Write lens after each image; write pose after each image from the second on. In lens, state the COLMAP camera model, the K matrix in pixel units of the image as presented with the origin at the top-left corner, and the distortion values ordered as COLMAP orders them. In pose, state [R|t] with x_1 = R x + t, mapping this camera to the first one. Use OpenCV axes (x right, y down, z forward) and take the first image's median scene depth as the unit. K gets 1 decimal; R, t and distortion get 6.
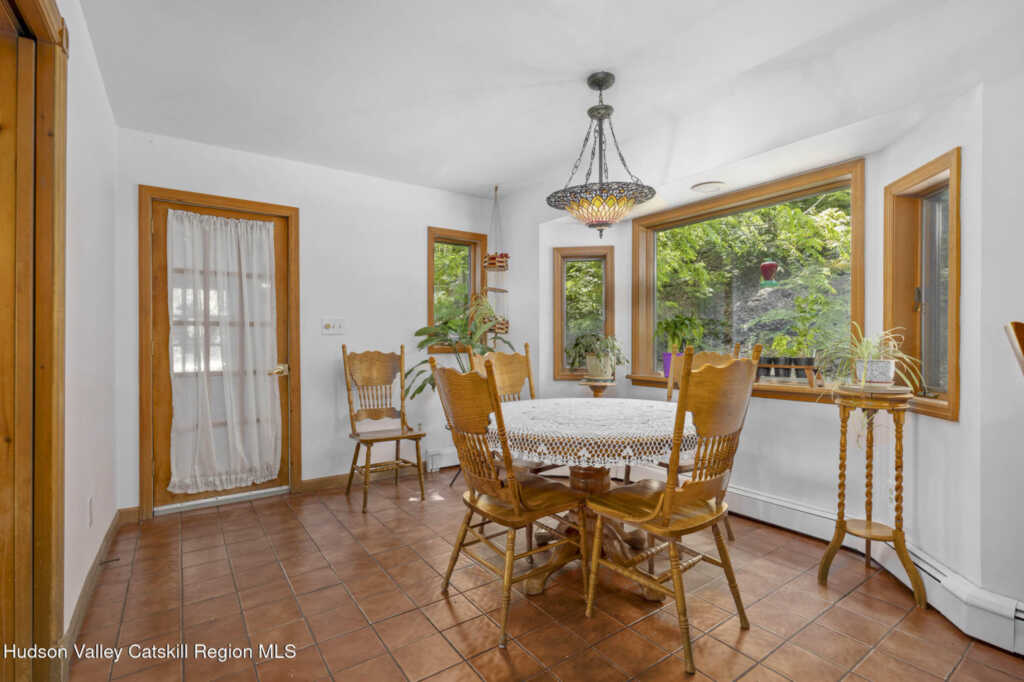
lens RADIAL K [[482.5, 0, 517.1], [0, 482.5, 343.6], [0, 0, 1]] dist [-0.015575, 0.000372]
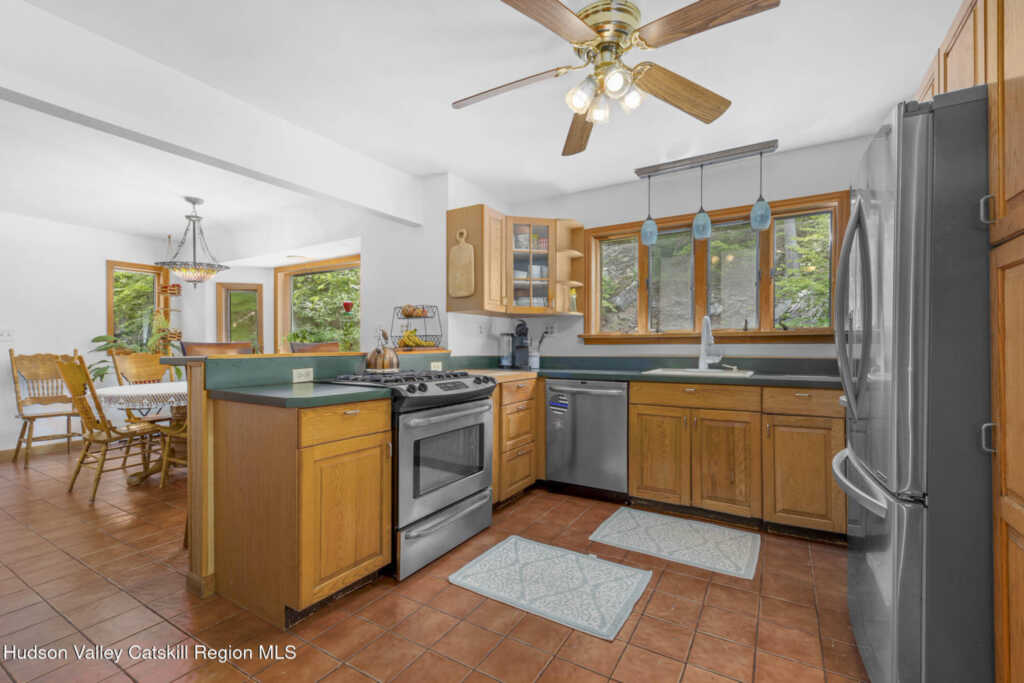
lens RADIAL K [[425.5, 0, 505.4], [0, 425.5, 346.4], [0, 0, 1]] dist [0.002487, 0.000216]
pose [[0.908902, -0.001989, 0.417005, 0.380223], [0.003741, 0.999987, -0.003384, 0.004529], [-0.416993, 0.004636, 0.908898, -0.620538]]
